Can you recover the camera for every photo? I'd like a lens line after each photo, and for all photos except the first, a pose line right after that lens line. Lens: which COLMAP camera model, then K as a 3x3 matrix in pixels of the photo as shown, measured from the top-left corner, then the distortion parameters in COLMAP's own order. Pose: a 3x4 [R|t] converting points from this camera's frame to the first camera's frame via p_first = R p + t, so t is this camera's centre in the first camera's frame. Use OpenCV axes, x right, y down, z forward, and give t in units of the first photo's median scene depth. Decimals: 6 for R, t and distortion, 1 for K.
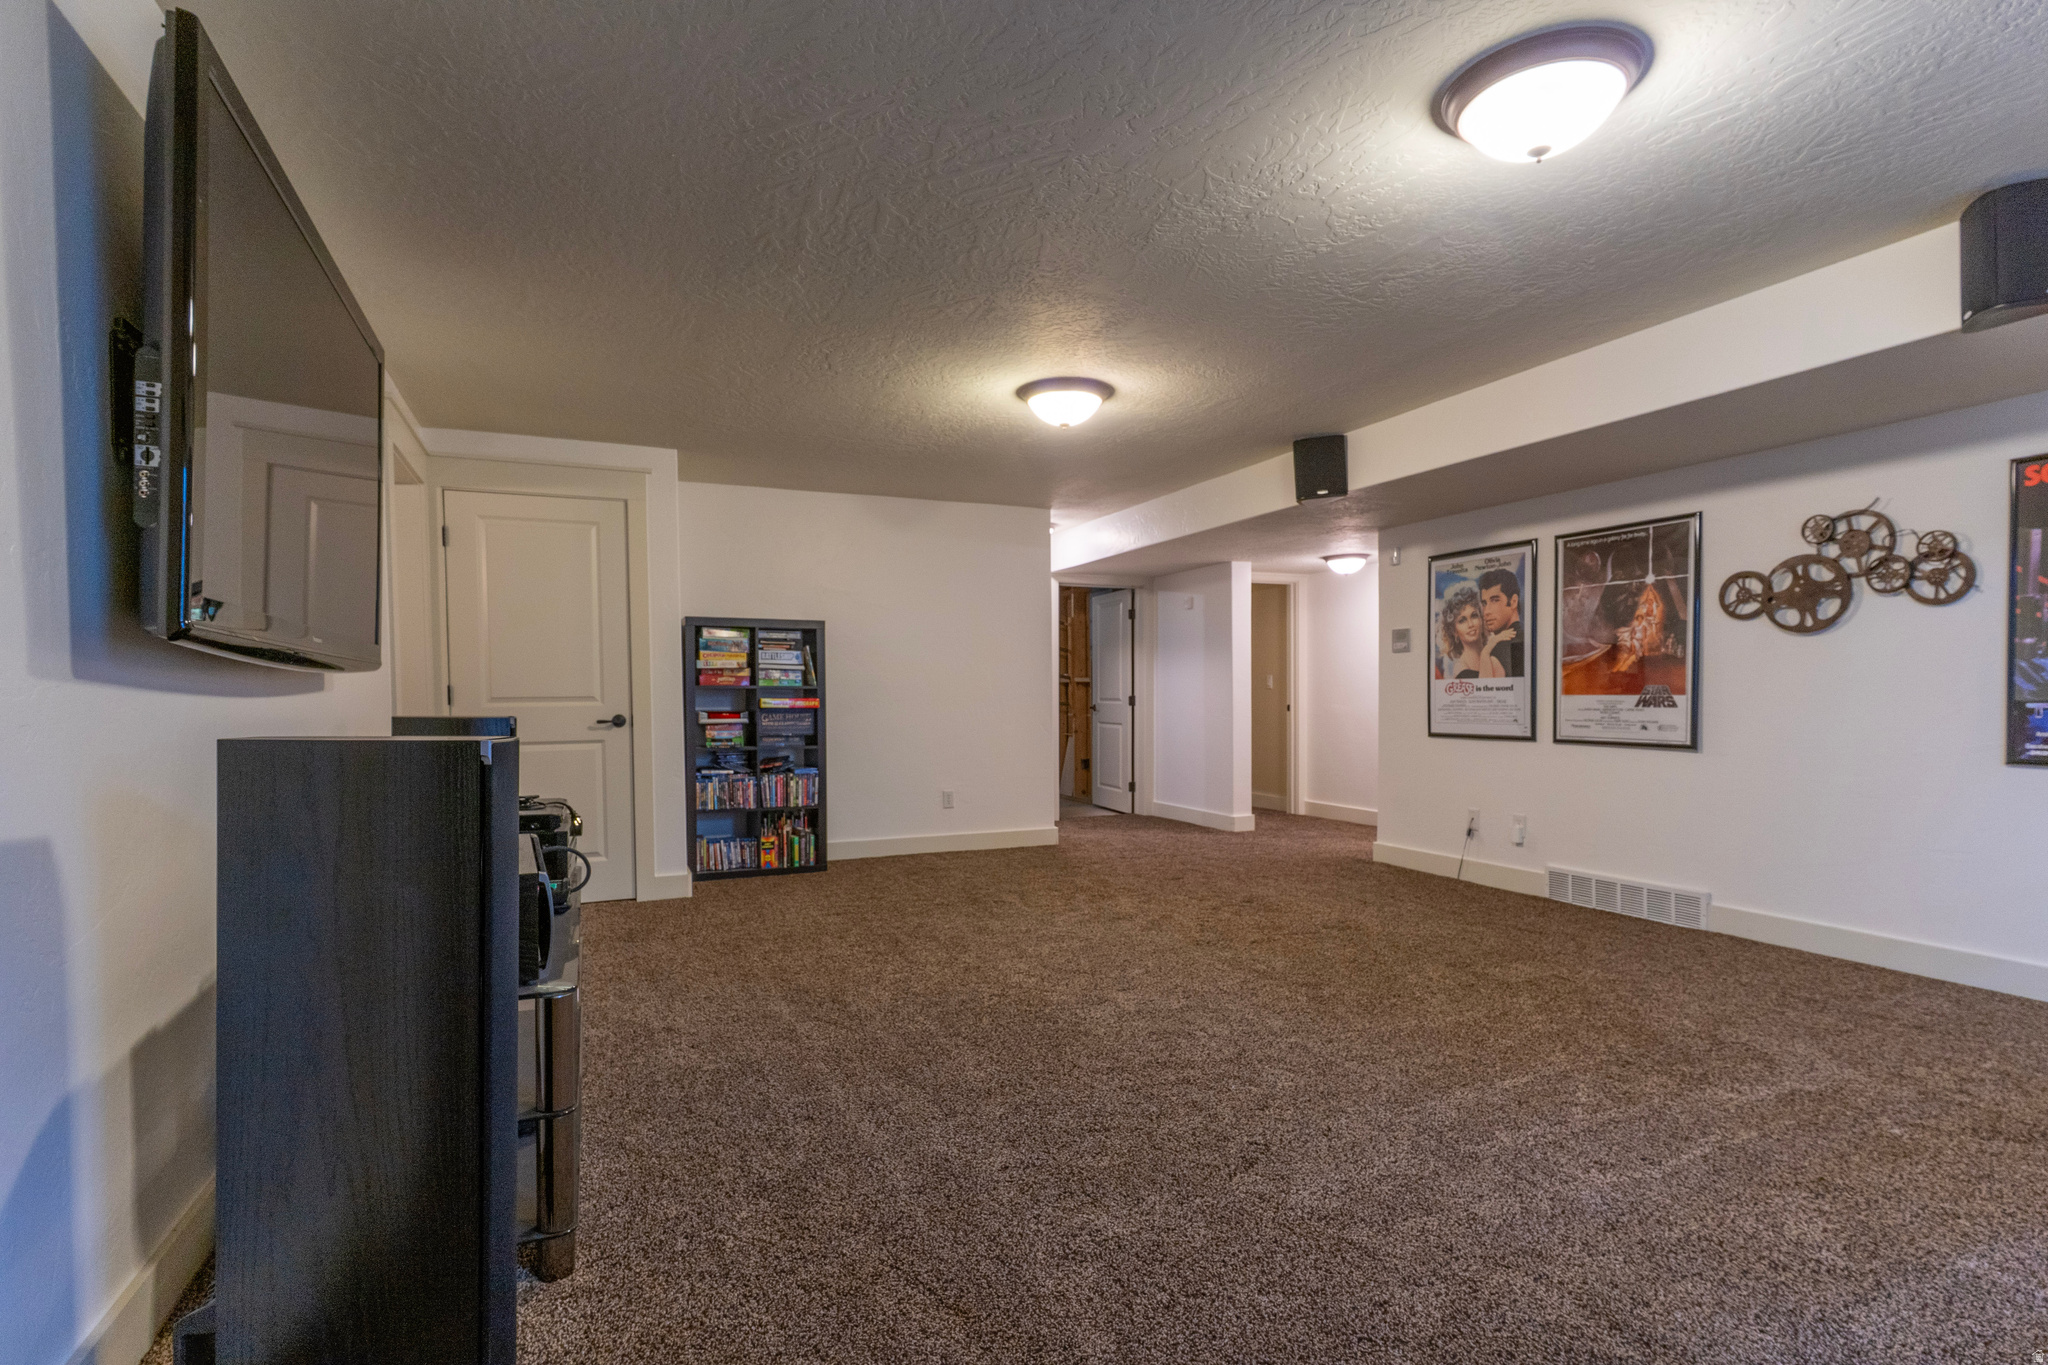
lens RADIAL K [[988.9, 0, 1024.3], [0, 988.9, 686.7], [0, 0, 1]] dist [0.001502, -0.000830]
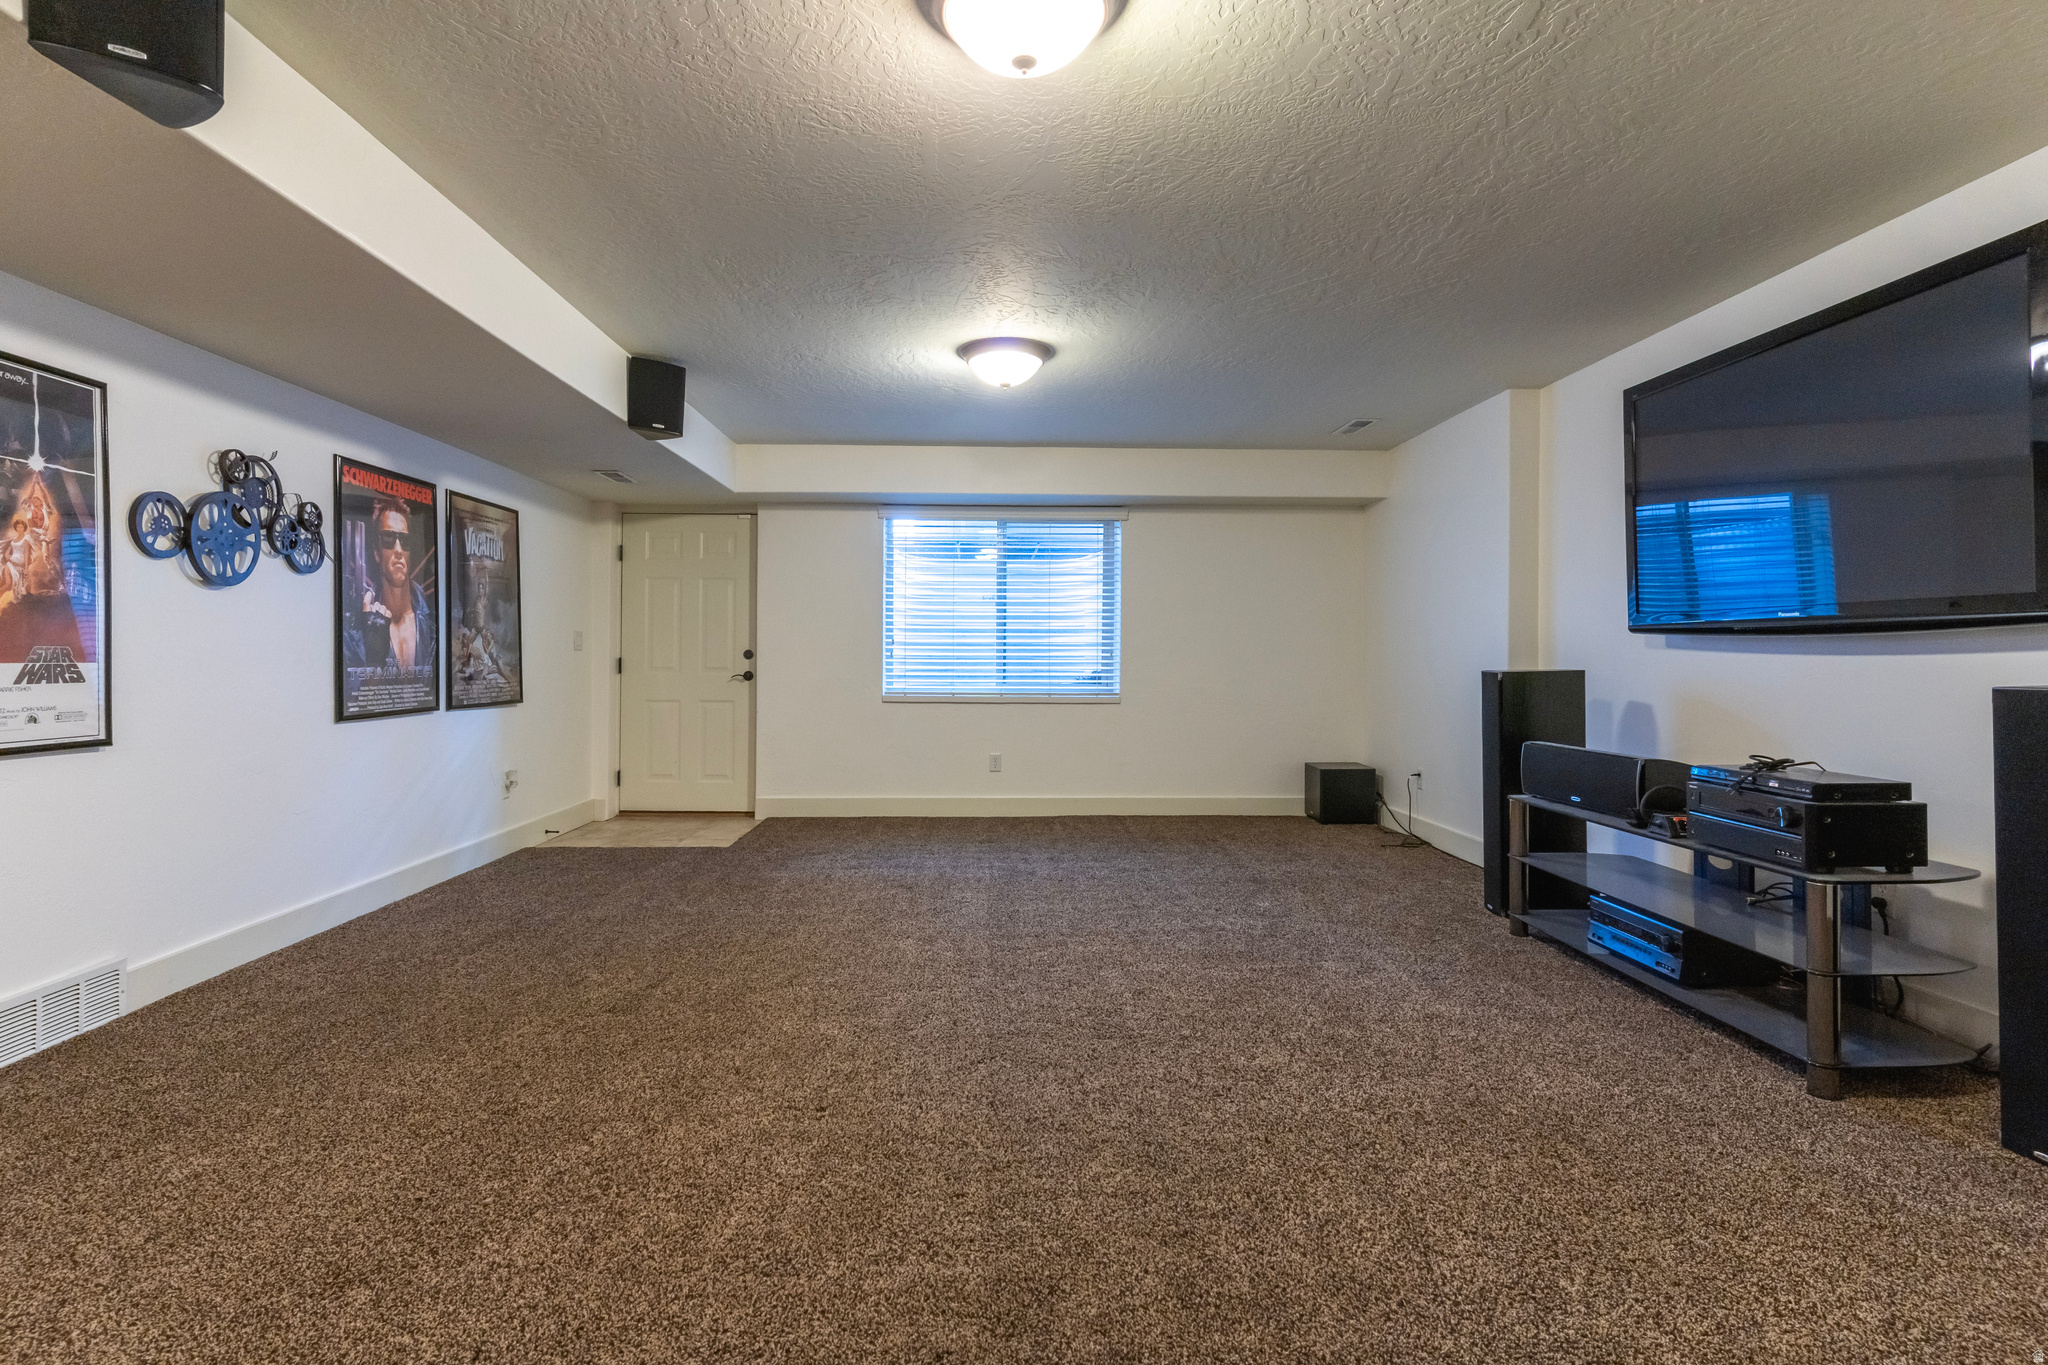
lens RADIAL K [[988.9, 0, 1025.6], [0, 988.9, 671.5], [0, 0, 1]] dist [0.001502, -0.000830]
pose [[-0.916791, 0.000487, 0.399367, -0.136249], [0.003789, 0.999965, 0.007478, 0.011855], [-0.399350, 0.008369, -0.916761, 1.332514]]
